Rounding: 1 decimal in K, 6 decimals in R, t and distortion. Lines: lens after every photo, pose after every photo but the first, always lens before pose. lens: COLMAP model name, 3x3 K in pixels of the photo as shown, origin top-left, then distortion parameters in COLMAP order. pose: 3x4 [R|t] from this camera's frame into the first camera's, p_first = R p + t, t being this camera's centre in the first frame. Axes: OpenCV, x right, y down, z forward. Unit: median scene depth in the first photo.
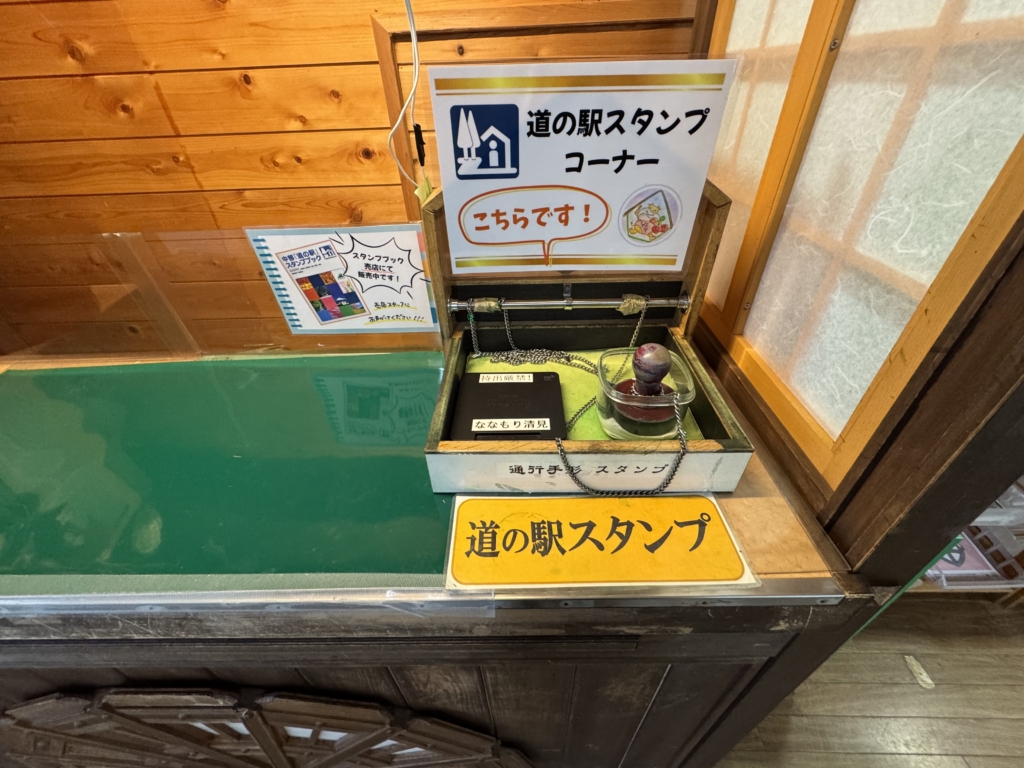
lens RADIAL K [[414.1, 0, 512.0], [0, 414.1, 384.0], [0, 0, 1]] dist [-0.000284, -0.000115]
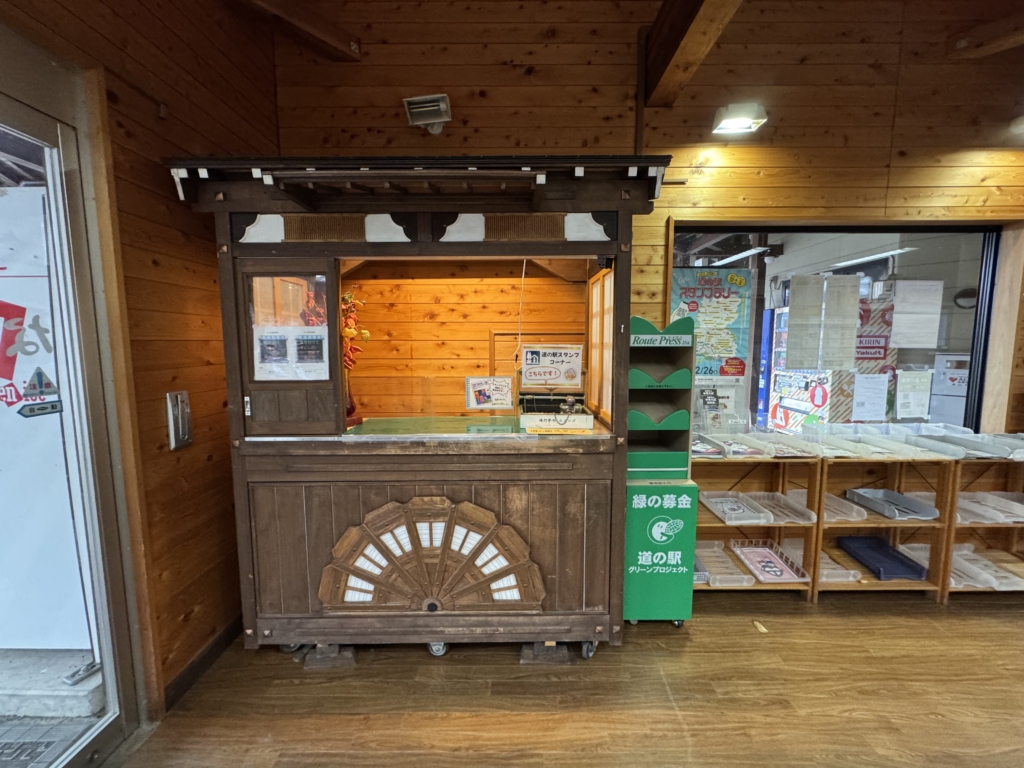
lens RADIAL K [[414.1, 0, 512.0], [0, 414.1, 384.0], [0, 0, 1]] dist [-0.000284, -0.000115]
pose [[0.999374, 0.030591, 0.017789, -0.280352], [-0.017088, 0.857392, -0.514380, 1.563844], [-0.030988, 0.513753, 0.857378, -2.139960]]
